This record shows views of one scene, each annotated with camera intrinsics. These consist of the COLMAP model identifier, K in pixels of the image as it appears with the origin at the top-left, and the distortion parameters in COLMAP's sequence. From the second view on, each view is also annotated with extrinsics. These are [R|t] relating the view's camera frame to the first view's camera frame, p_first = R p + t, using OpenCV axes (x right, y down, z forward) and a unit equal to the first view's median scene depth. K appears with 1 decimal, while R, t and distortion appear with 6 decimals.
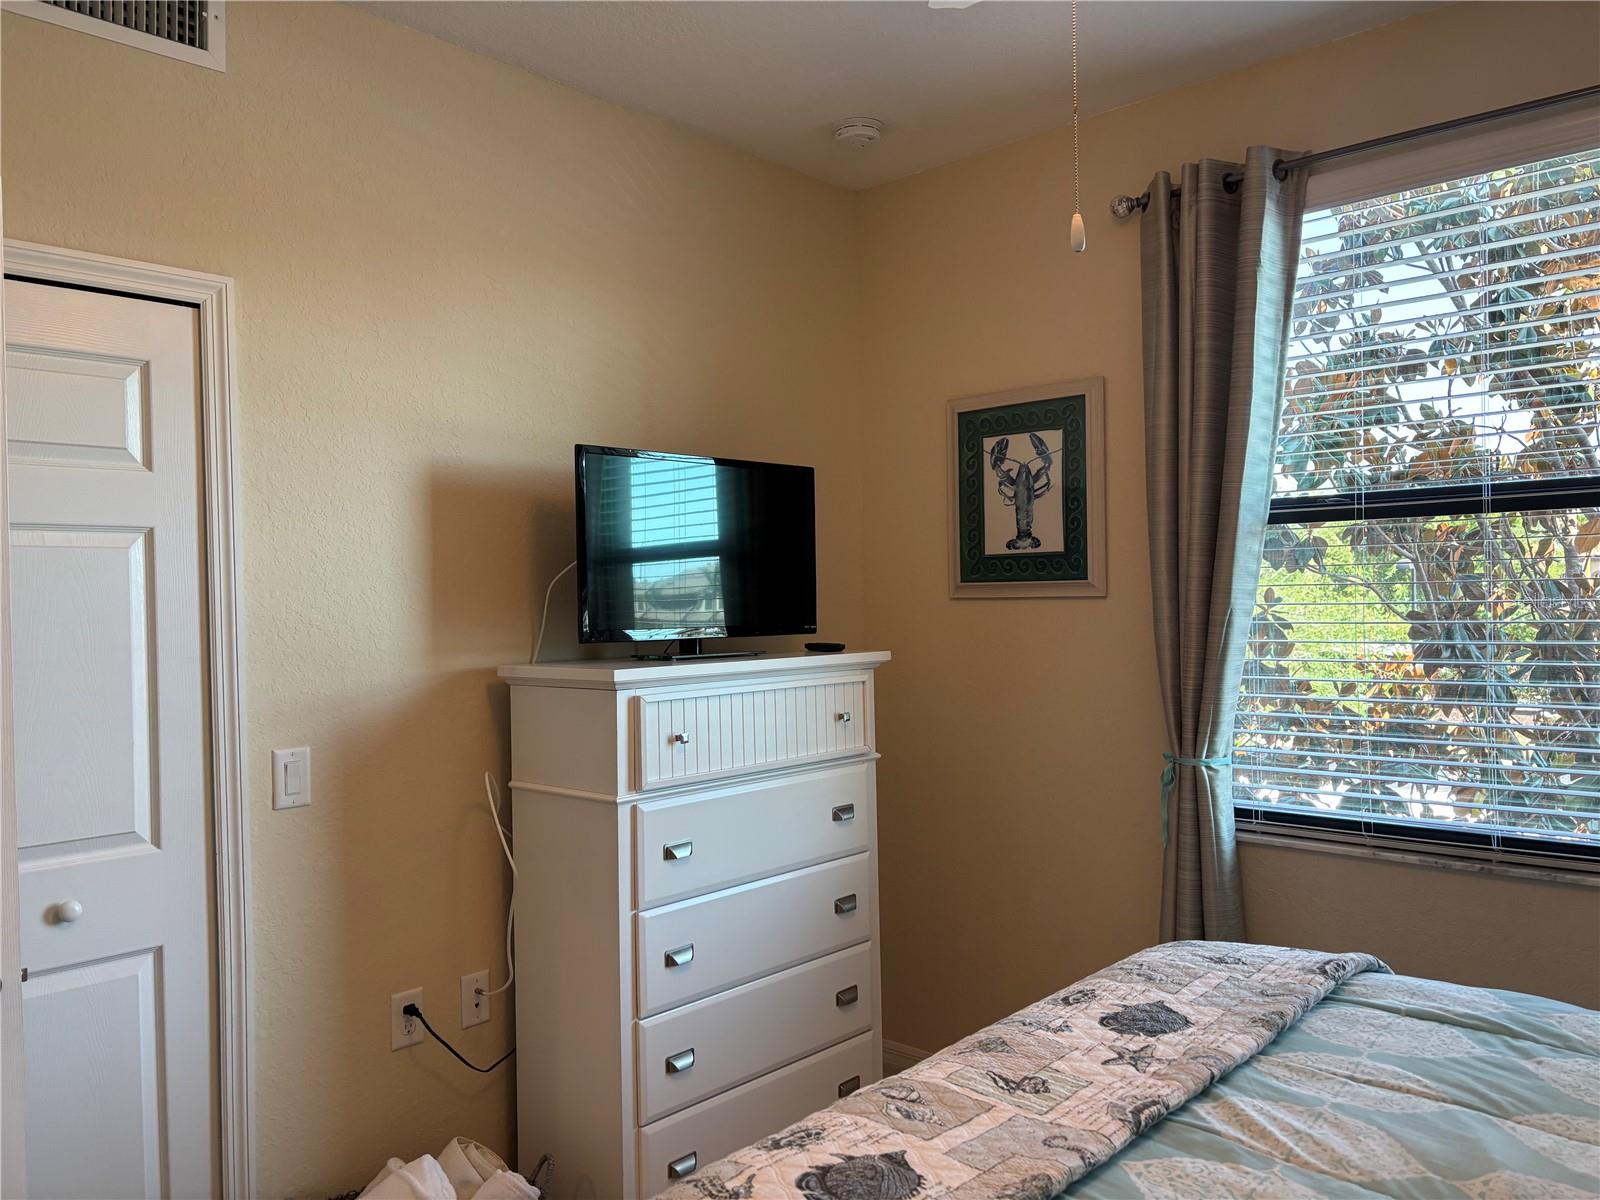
lens RADIAL K [[1201.2, 0, 803.9], [0, 1201.2, 604.0], [0, 0, 1]] dist [0.051391, -0.060555]
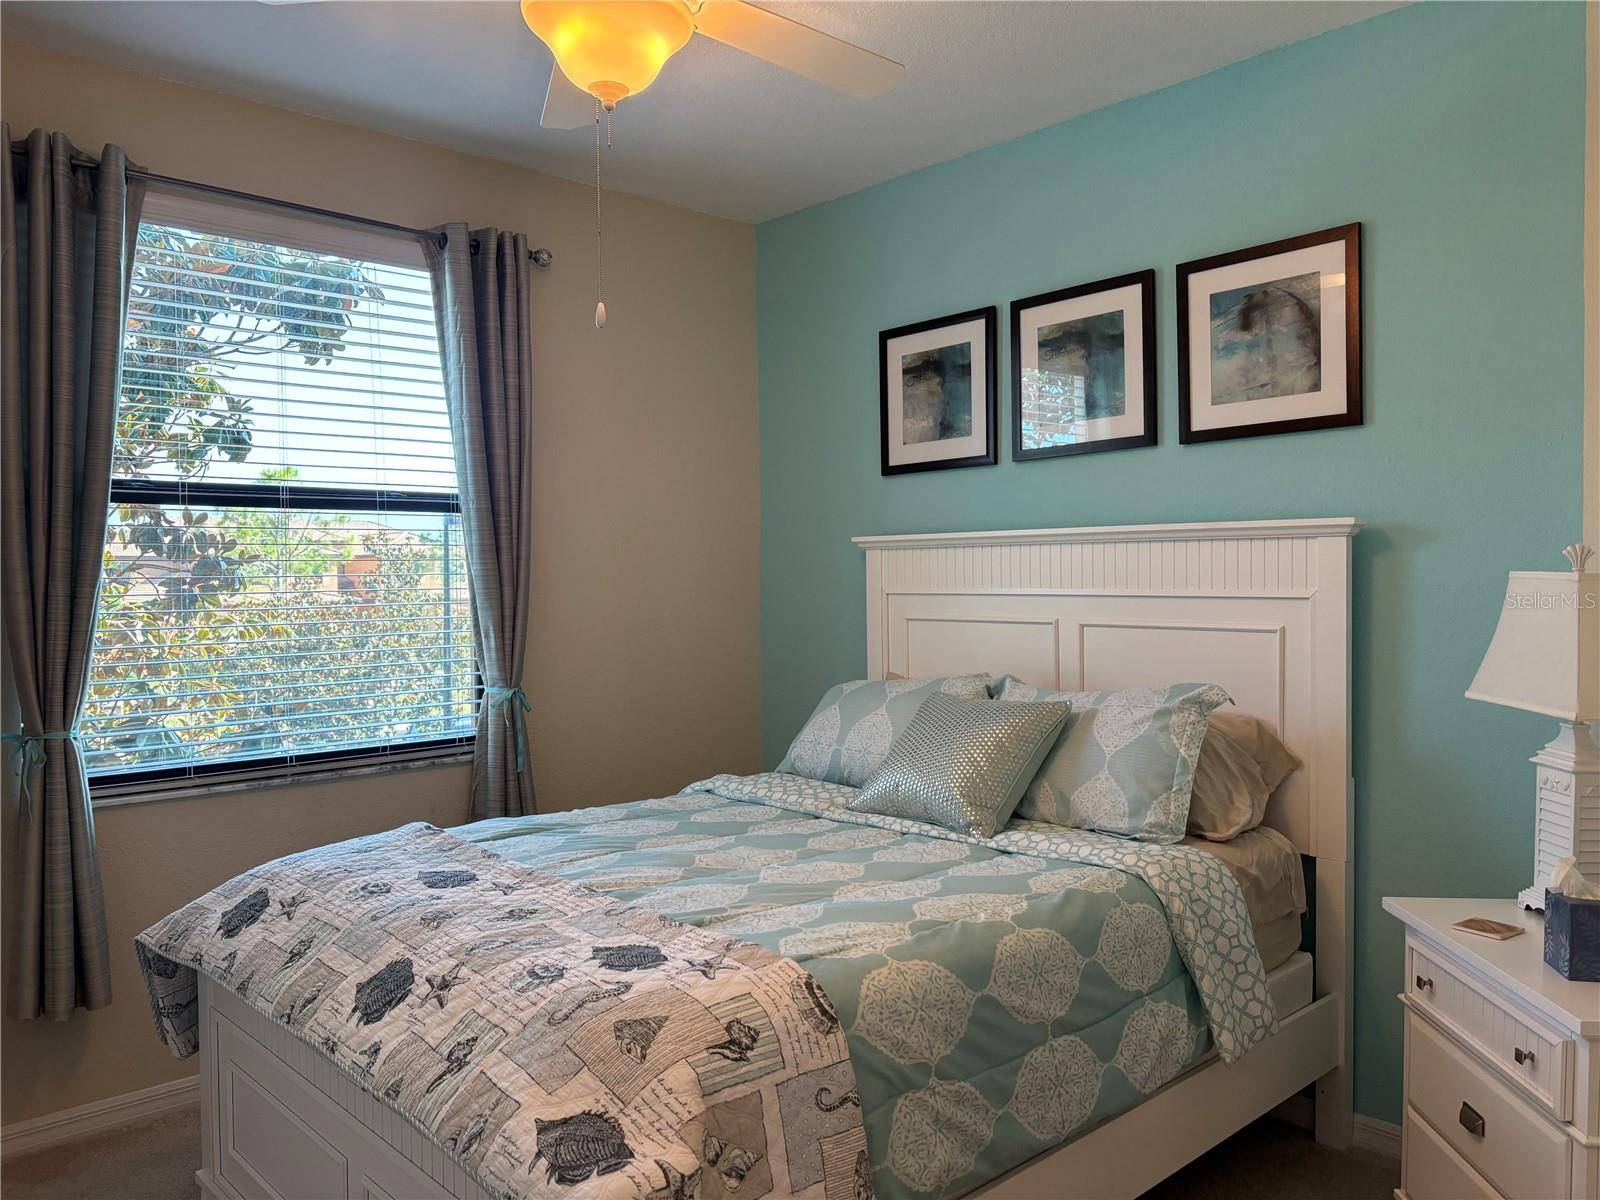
lens RADIAL K [[1201.2, 0, 805.8], [0, 1201.2, 605.5], [0, 0, 1]] dist [0.051391, -0.060555]
pose [[0.079344, -0.007964, 0.996815, -1.104801], [0.013126, 0.999890, 0.006943, 0.043922], [-0.996761, 0.012533, 0.079440, 0.547963]]
